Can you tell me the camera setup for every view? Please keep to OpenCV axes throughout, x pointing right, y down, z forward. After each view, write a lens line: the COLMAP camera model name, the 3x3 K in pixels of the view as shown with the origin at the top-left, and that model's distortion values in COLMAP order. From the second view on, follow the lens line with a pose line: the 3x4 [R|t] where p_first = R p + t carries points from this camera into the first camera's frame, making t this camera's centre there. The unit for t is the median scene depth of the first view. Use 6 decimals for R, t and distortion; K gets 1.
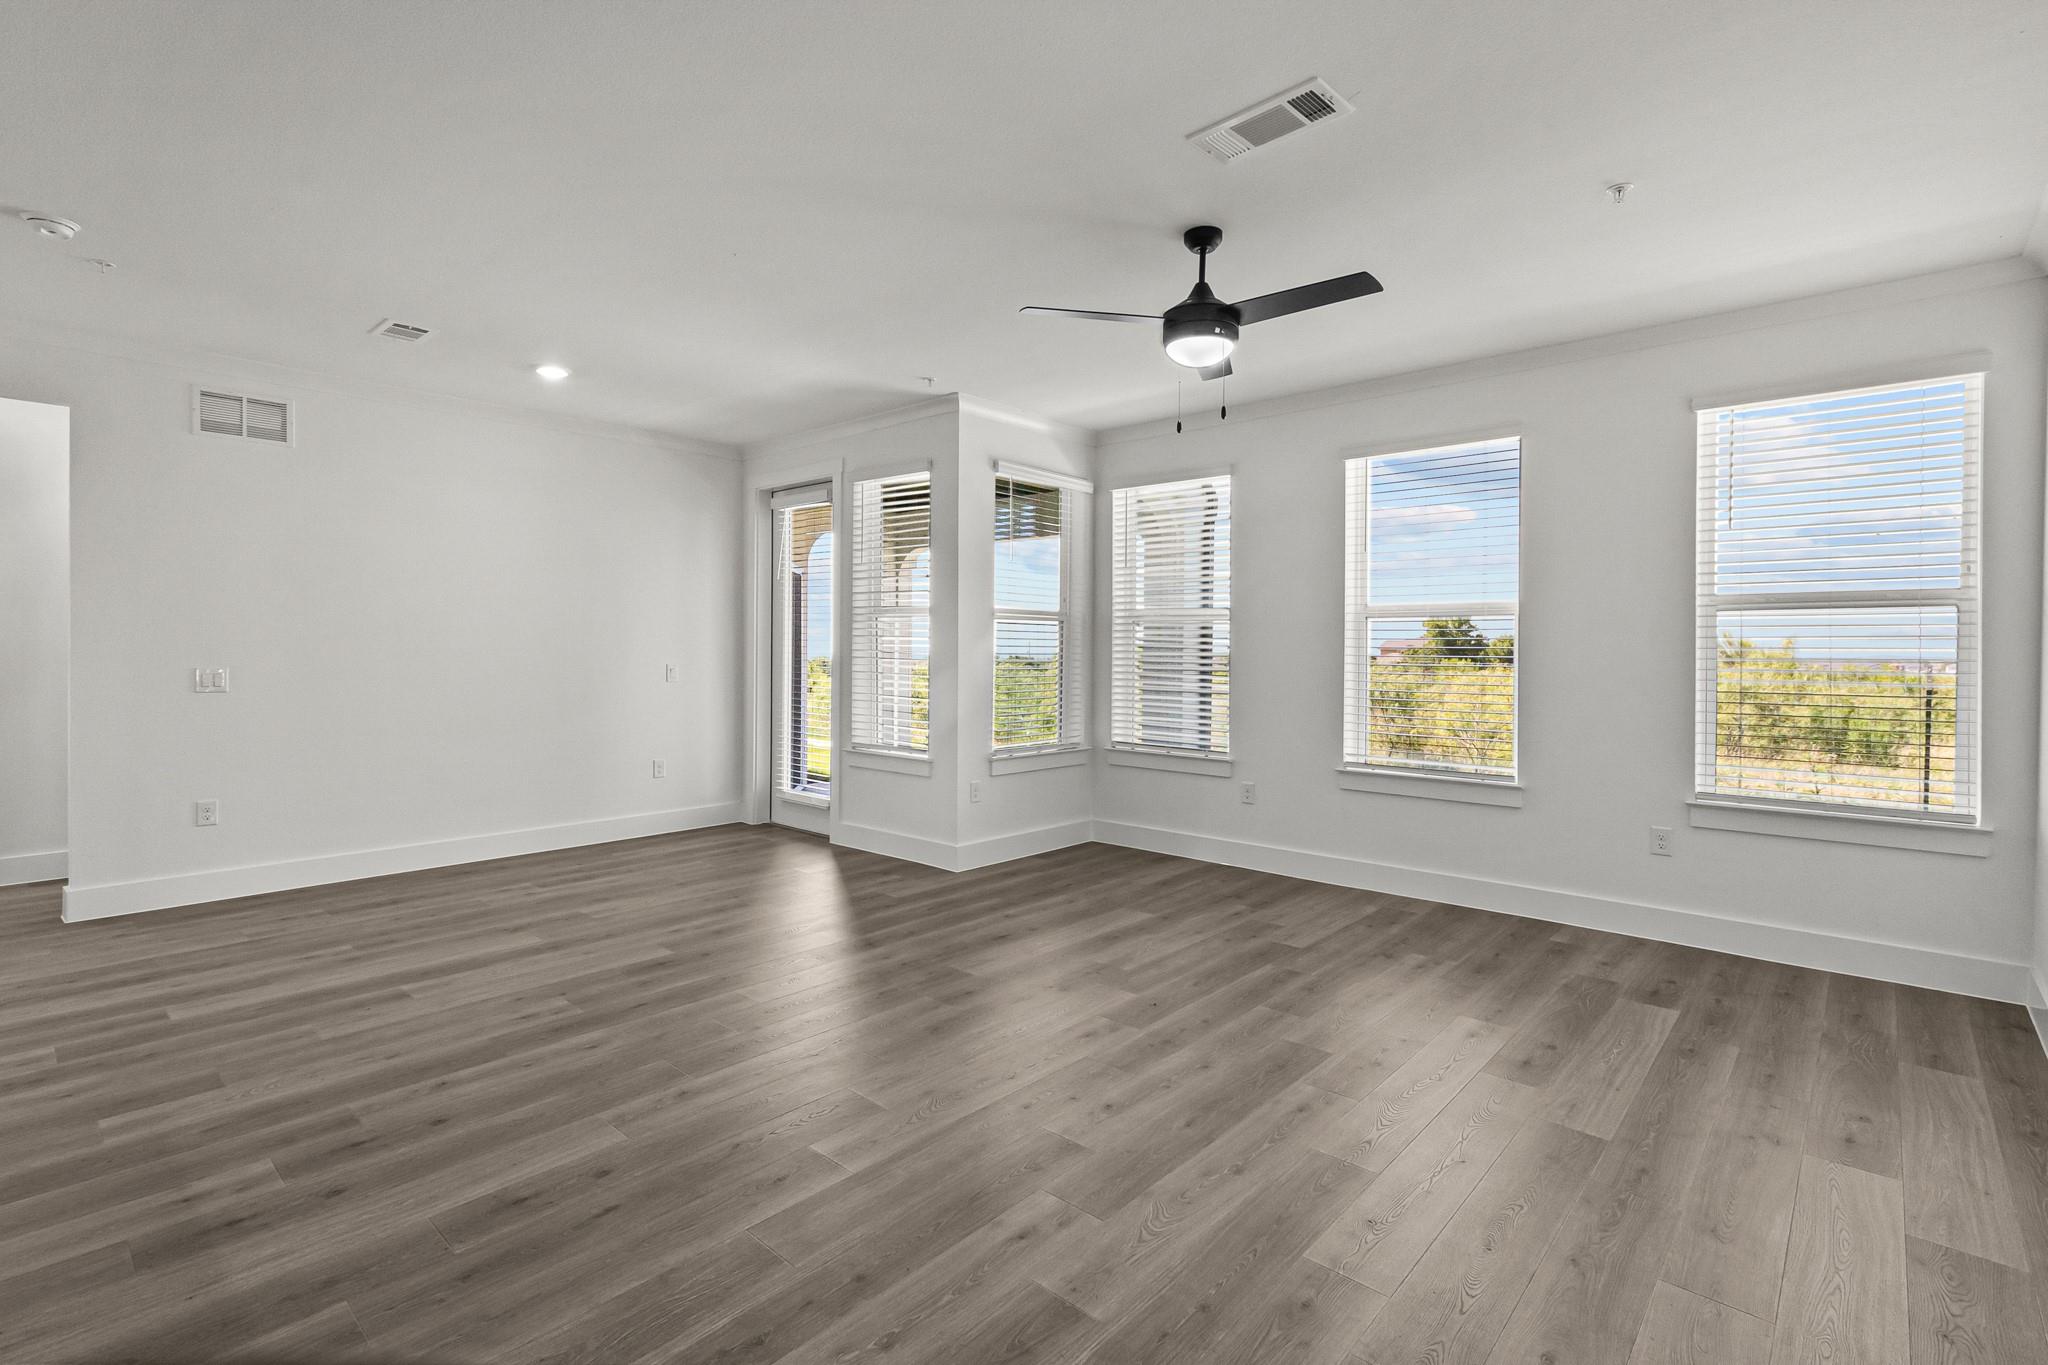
lens RADIAL K [[946.3, 0, 1049.6], [0, 946.3, 656.0], [0, 0, 1]] dist [0.003491, -0.000581]
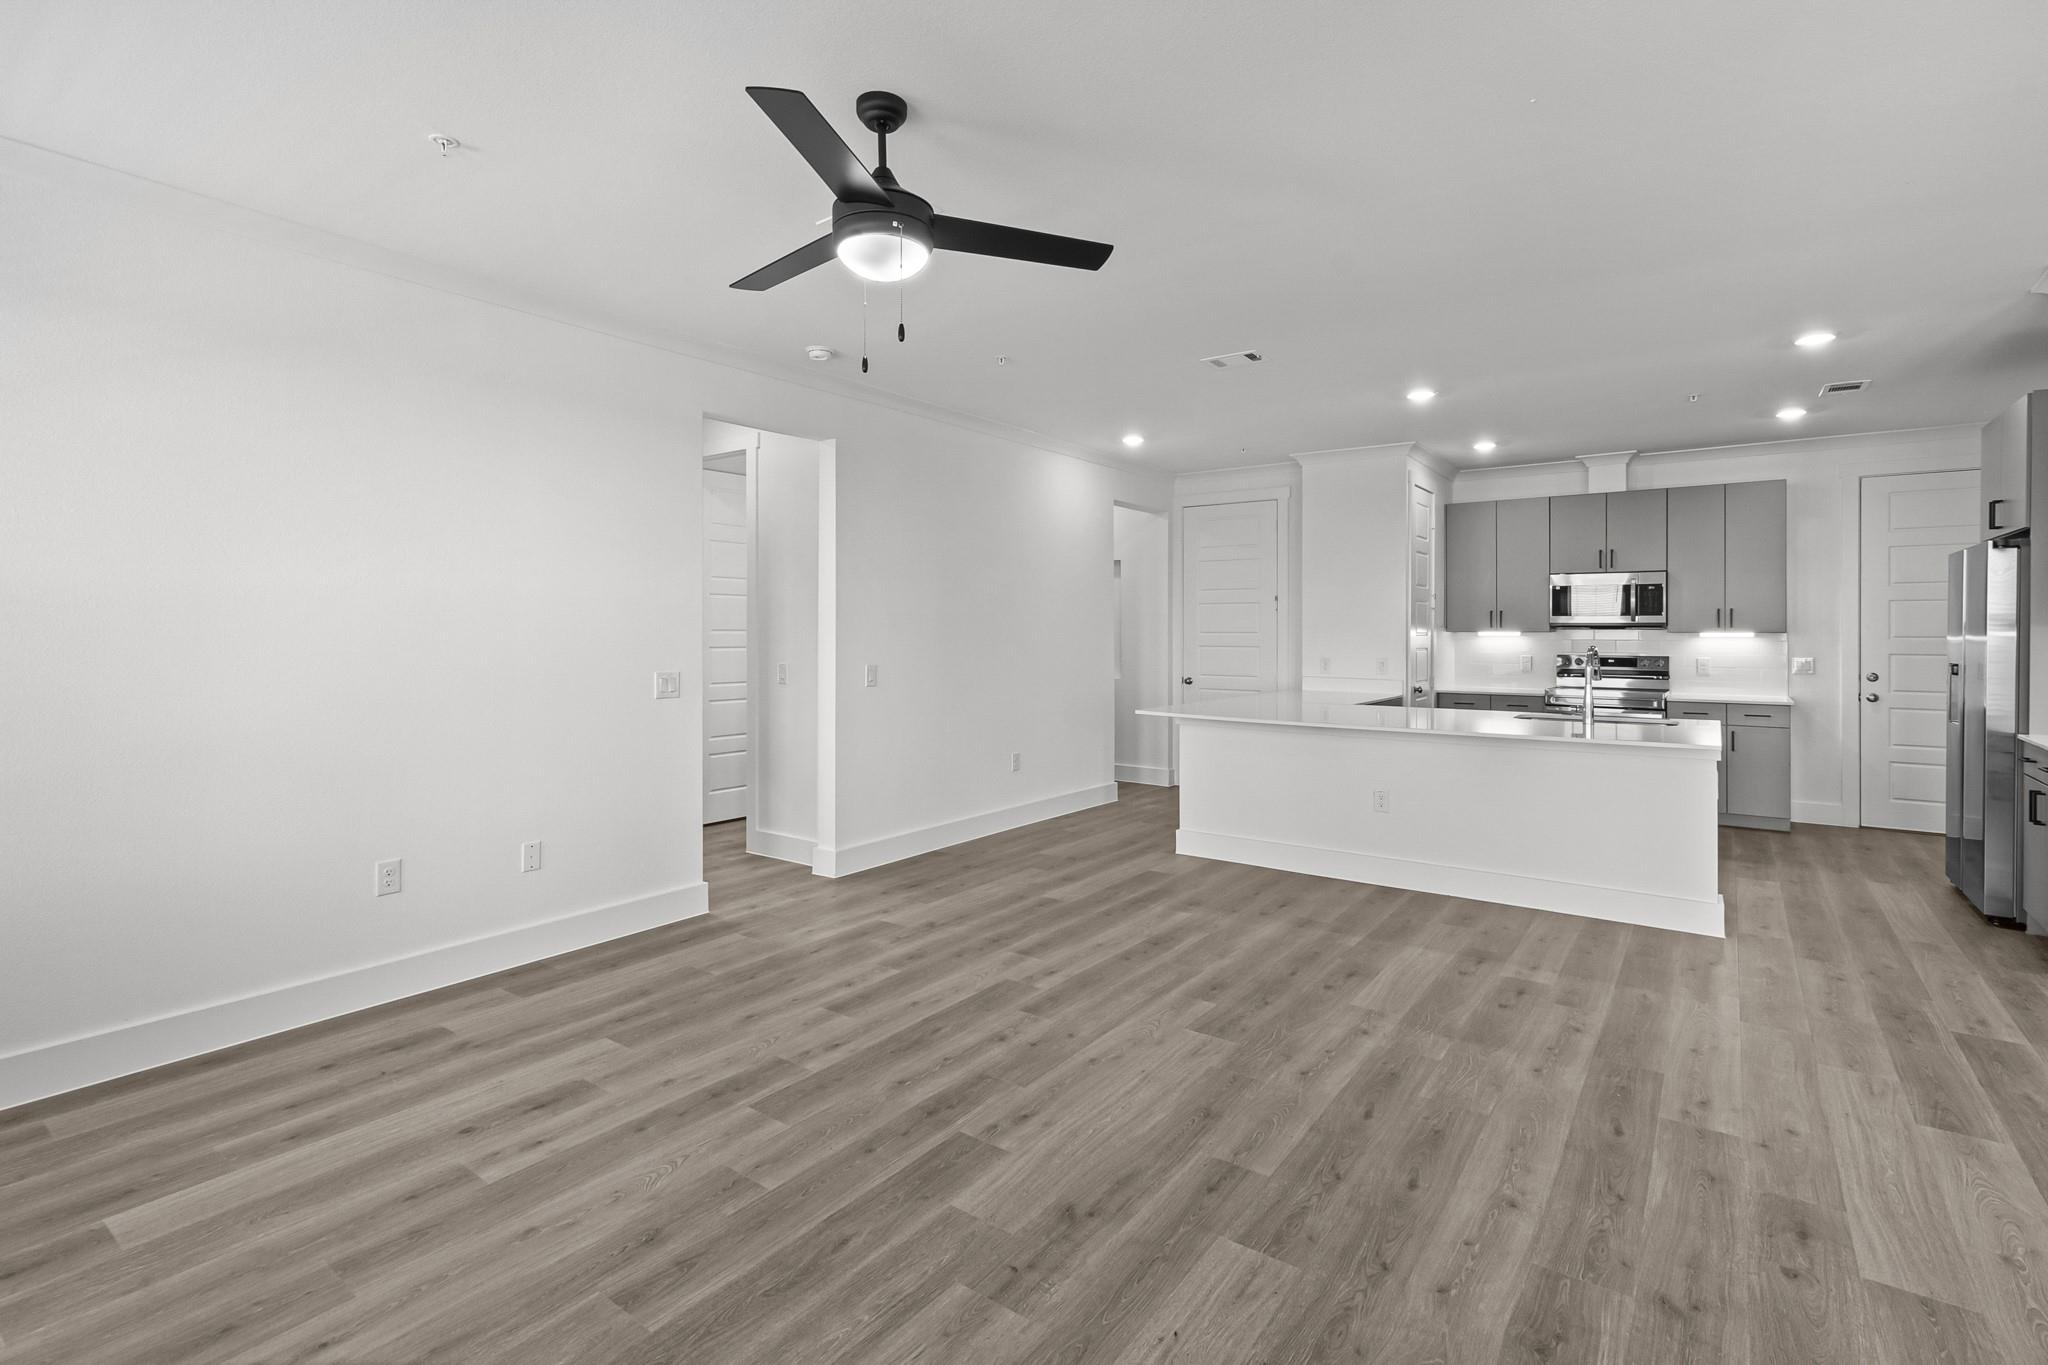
lens RADIAL K [[946.3, 0, 1036.2], [0, 946.3, 633.0], [0, 0, 1]] dist [0.003491, -0.000581]
pose [[-0.996416, -0.006279, -0.084350, 0.076250], [-0.007223, 0.999915, 0.010884, -0.026231], [0.084275, 0.011455, -0.996377, 1.351832]]
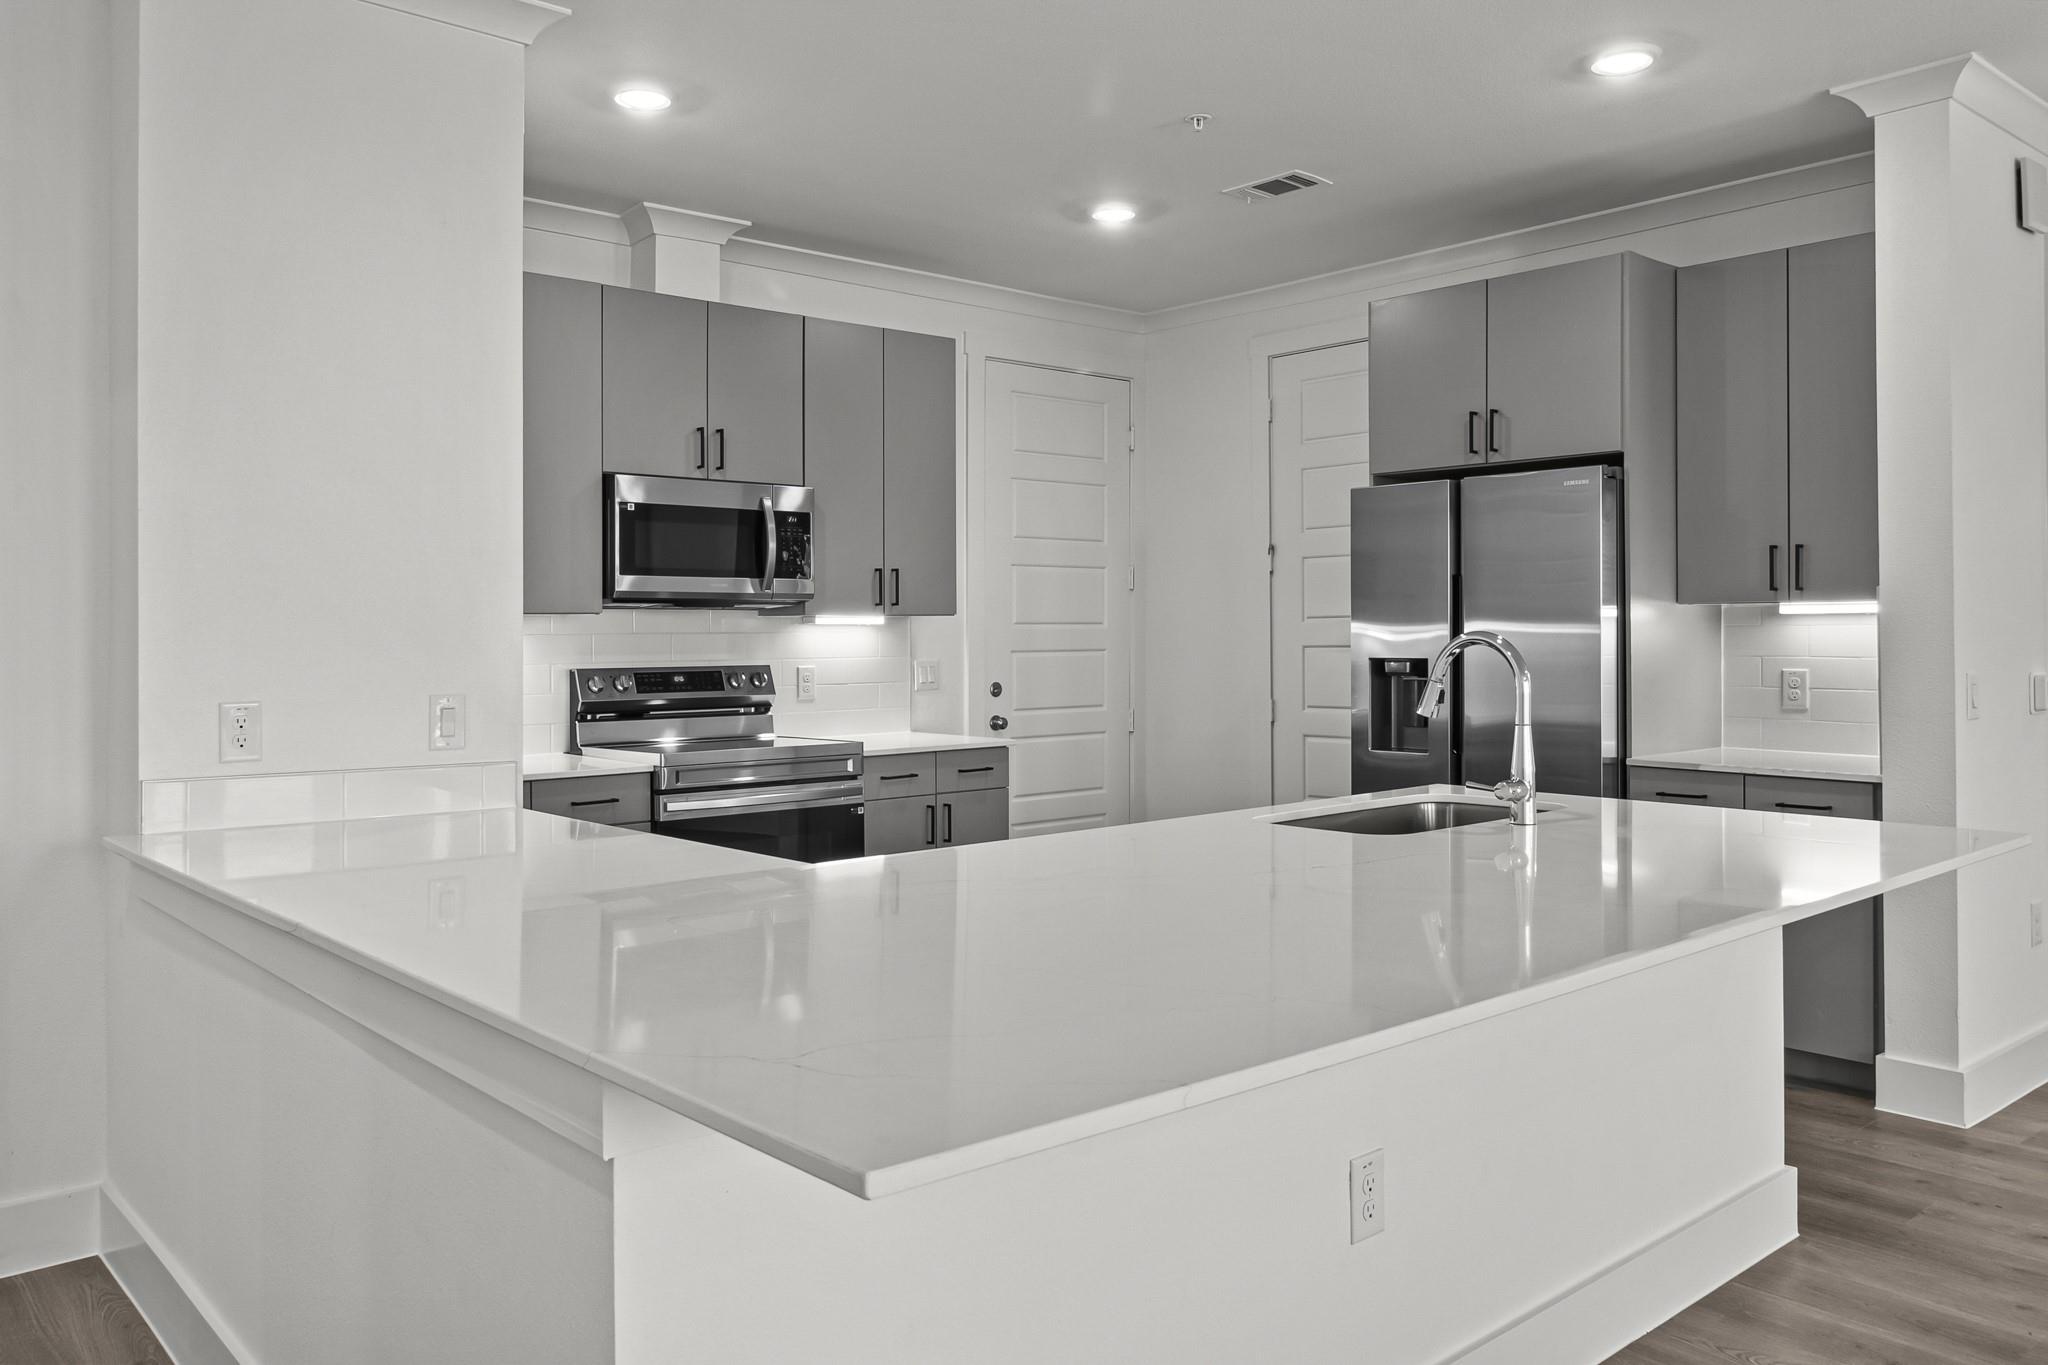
lens RADIAL K [[1517.2, 0, 993.8], [0, 1517.2, 634.5], [0, 0, 1]] dist [0.000063, -0.003422]
pose [[-0.138722, -0.002209, -0.990329, 0.083305], [-0.004791, 0.999987, -0.001559, 0.000020], [0.990320, 0.004528, -0.138730, 0.160530]]
